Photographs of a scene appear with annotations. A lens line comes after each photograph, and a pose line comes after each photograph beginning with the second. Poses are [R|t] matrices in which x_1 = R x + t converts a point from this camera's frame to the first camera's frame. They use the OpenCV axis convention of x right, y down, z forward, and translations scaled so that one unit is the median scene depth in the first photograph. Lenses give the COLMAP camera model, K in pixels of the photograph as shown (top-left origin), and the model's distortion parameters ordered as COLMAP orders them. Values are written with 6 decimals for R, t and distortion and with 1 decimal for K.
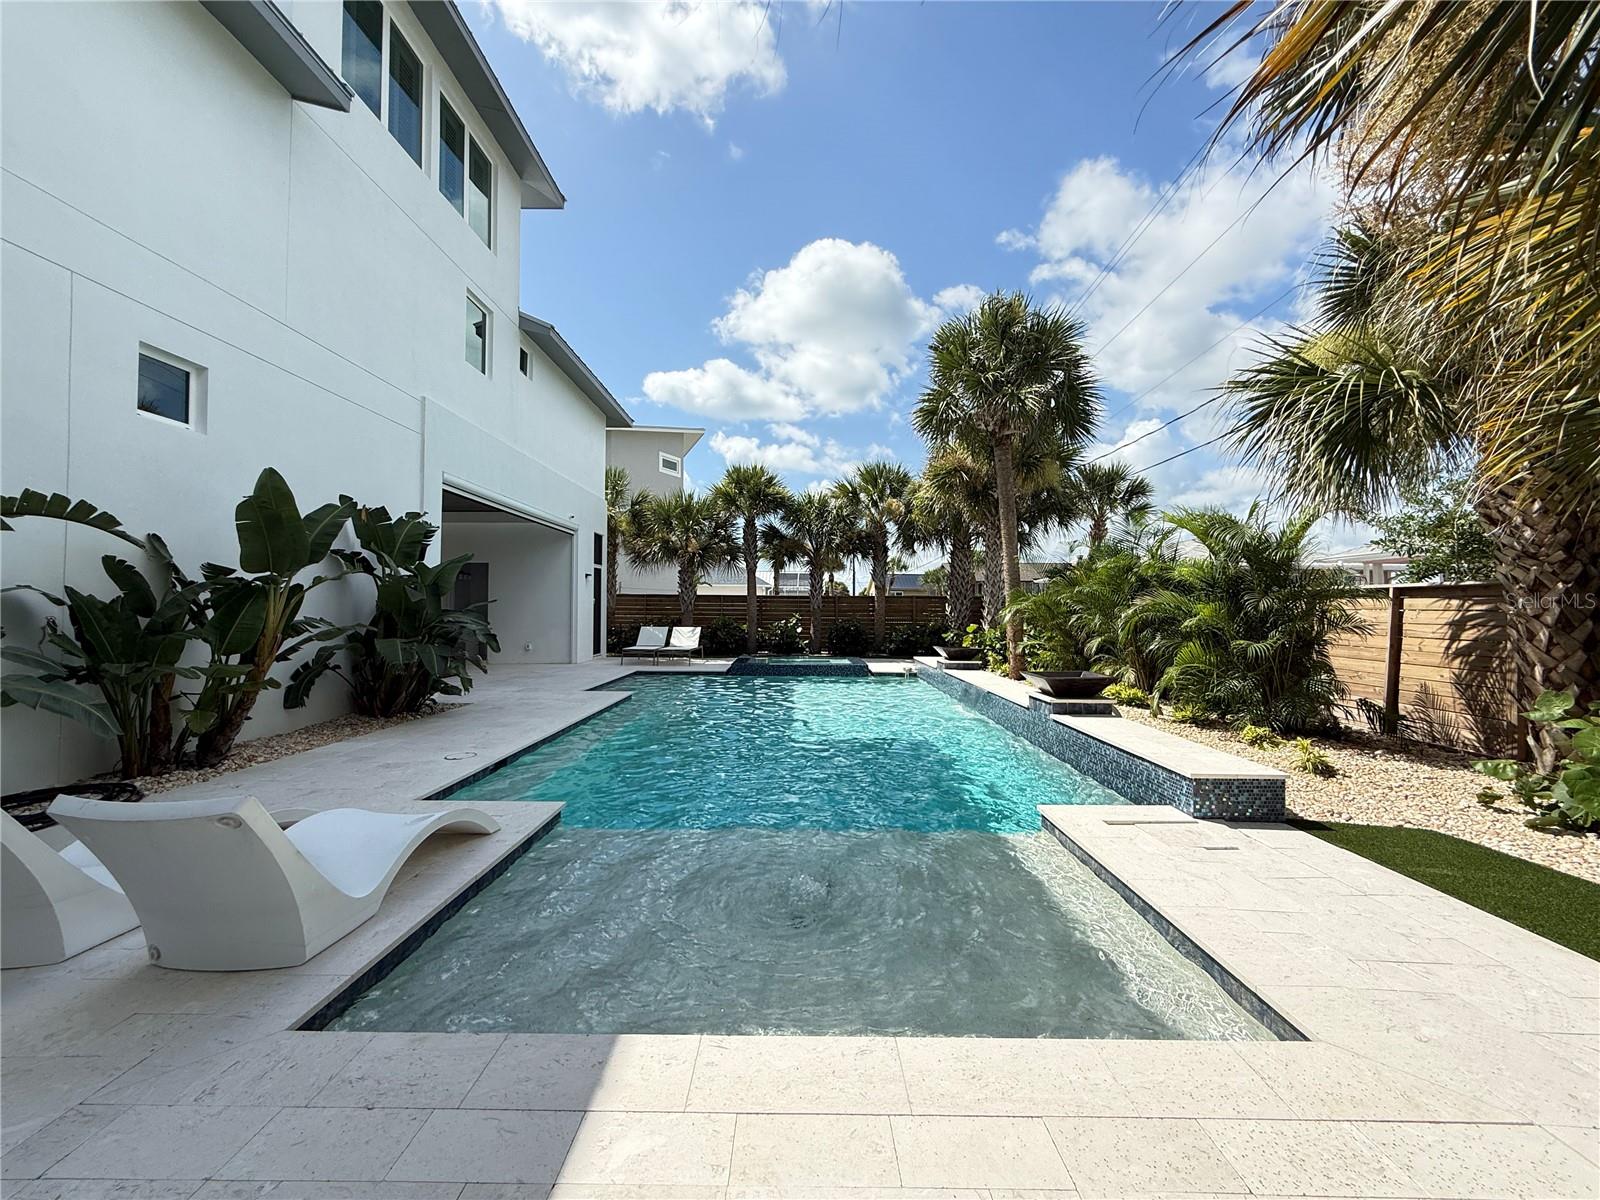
lens RADIAL K [[641.8, 0, 796.3], [0, 641.8, 597.7], [0, 0, 1]] dist [0.000265, -0.000072]
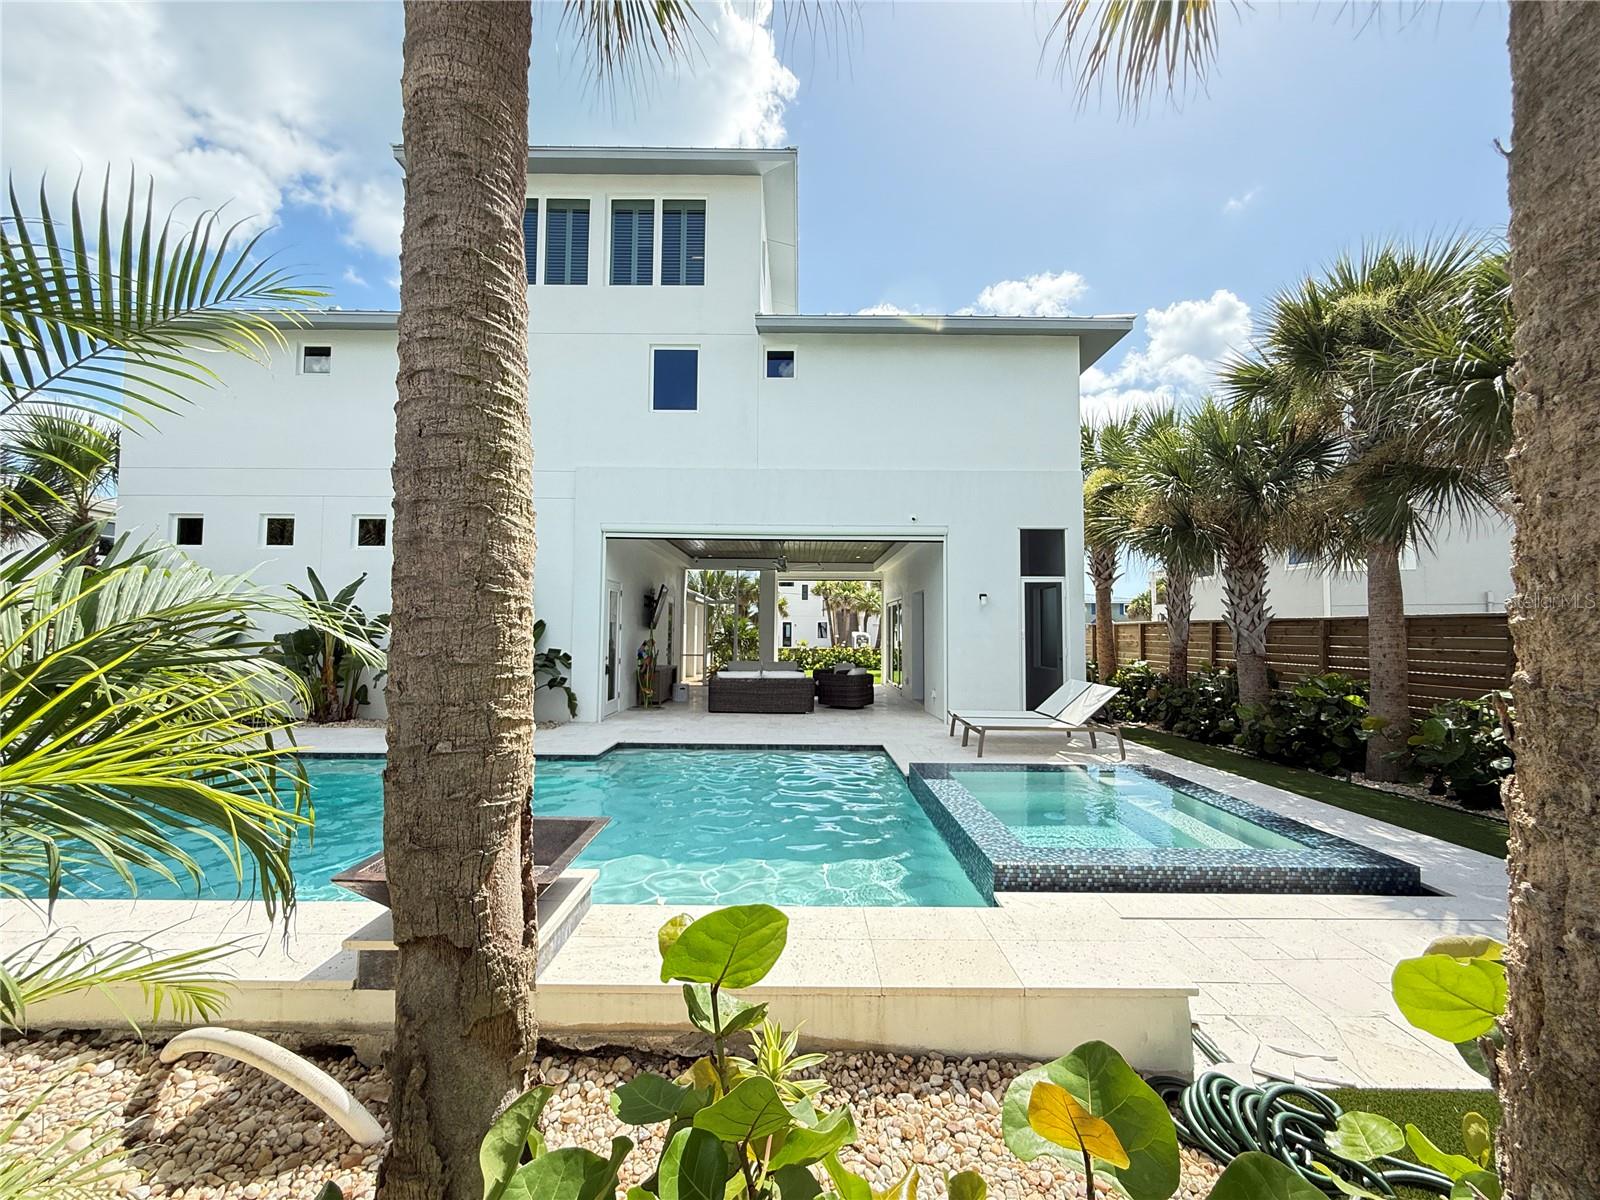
lens RADIAL K [[641.8, 0, 796.3], [0, 641.8, 597.7], [0, 0, 1]] dist [0.000265, -0.000072]
pose [[-0.000133, -0.059938, -0.998202, 0.487073], [0.010256, 0.998150, -0.059936, 0.001555], [0.999947, -0.010246, 0.000482, 1.142125]]
